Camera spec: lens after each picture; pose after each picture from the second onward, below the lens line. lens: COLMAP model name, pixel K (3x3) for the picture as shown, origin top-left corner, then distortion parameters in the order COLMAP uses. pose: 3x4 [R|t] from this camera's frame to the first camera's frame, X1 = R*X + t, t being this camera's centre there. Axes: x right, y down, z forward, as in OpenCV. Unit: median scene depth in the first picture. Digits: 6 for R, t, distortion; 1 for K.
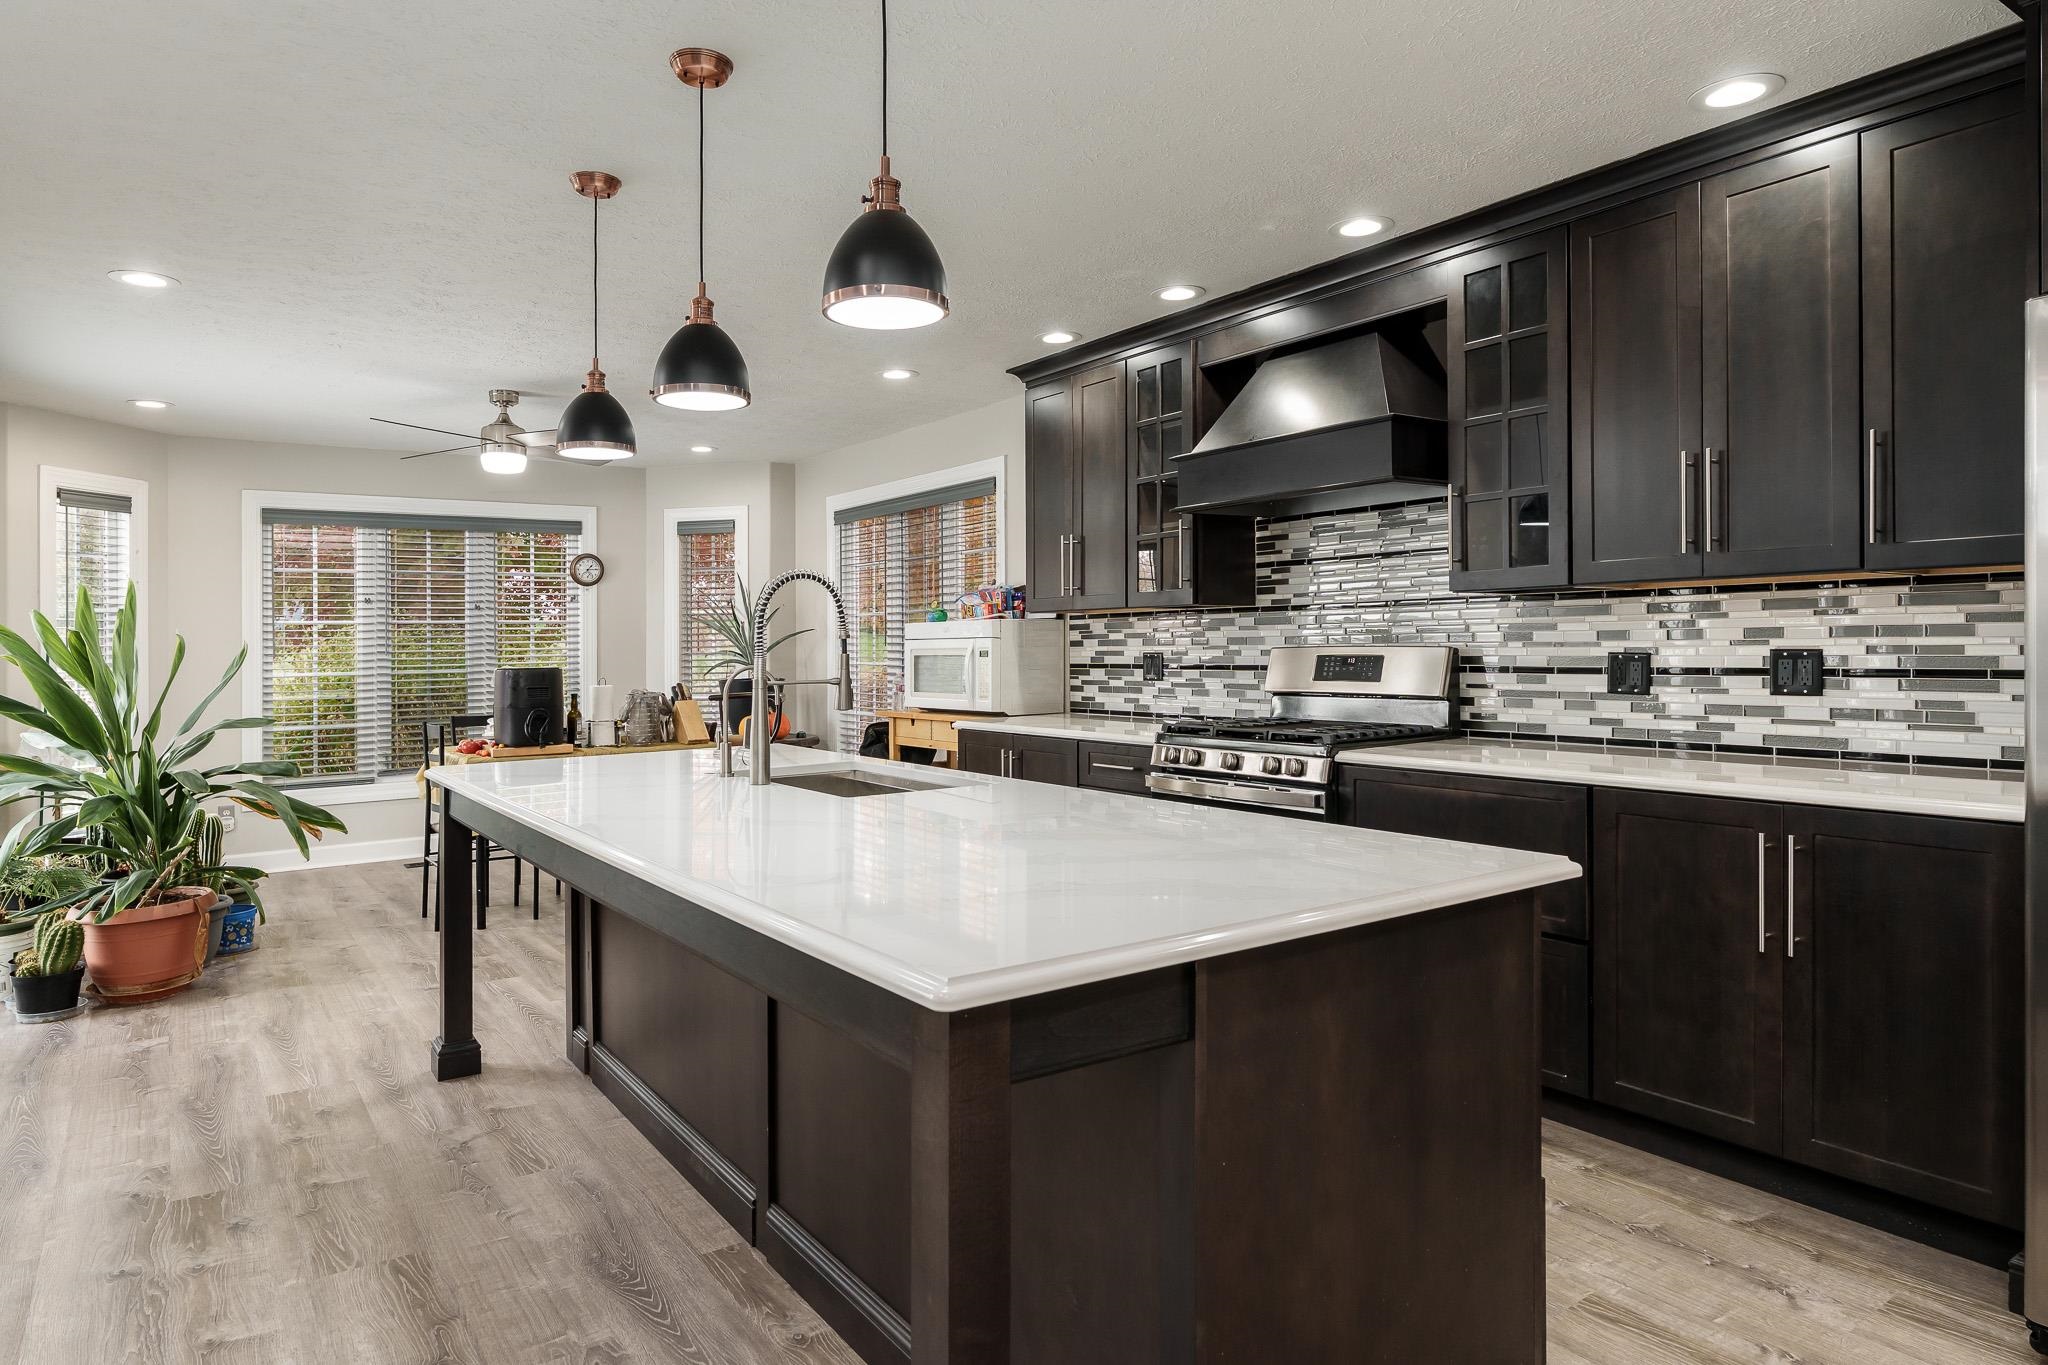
lens RADIAL K [[1183.6, 0, 975.6], [0, 1183.6, 647.2], [0, 0, 1]] dist [-0.004036, 0.001033]
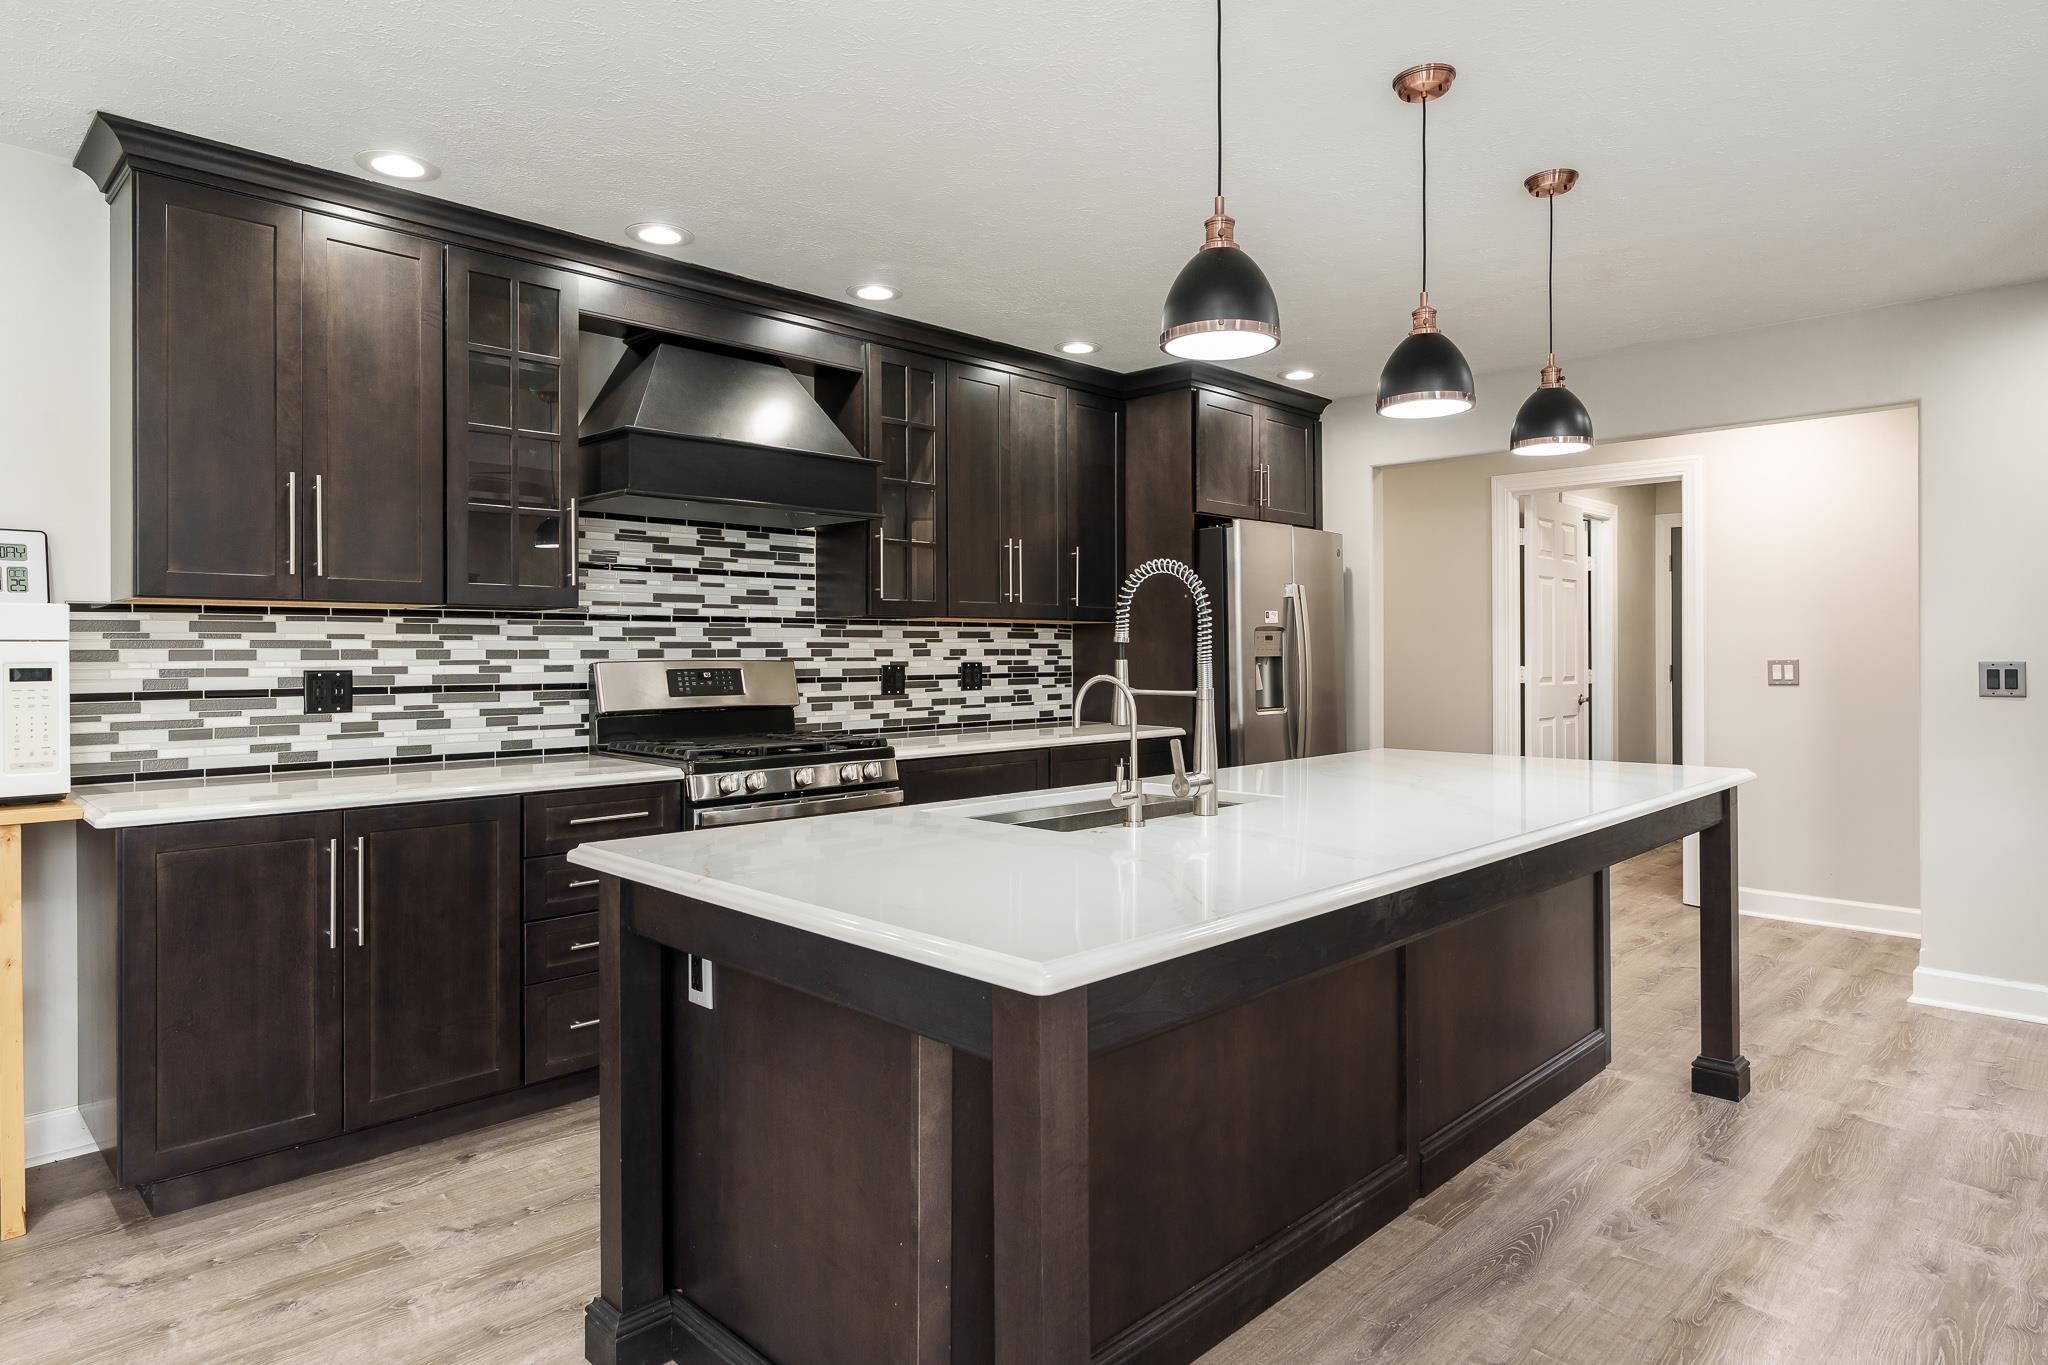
lens RADIAL K [[1183.6, 0, 986.3], [0, 1183.6, 704.0], [0, 0, 1]] dist [-0.004036, 0.001033]
pose [[-0.176058, -0.030502, 0.983907, -0.804153], [0.005350, 0.999475, 0.031942, 0.005811], [-0.984365, 0.010888, -0.175802, 1.074471]]
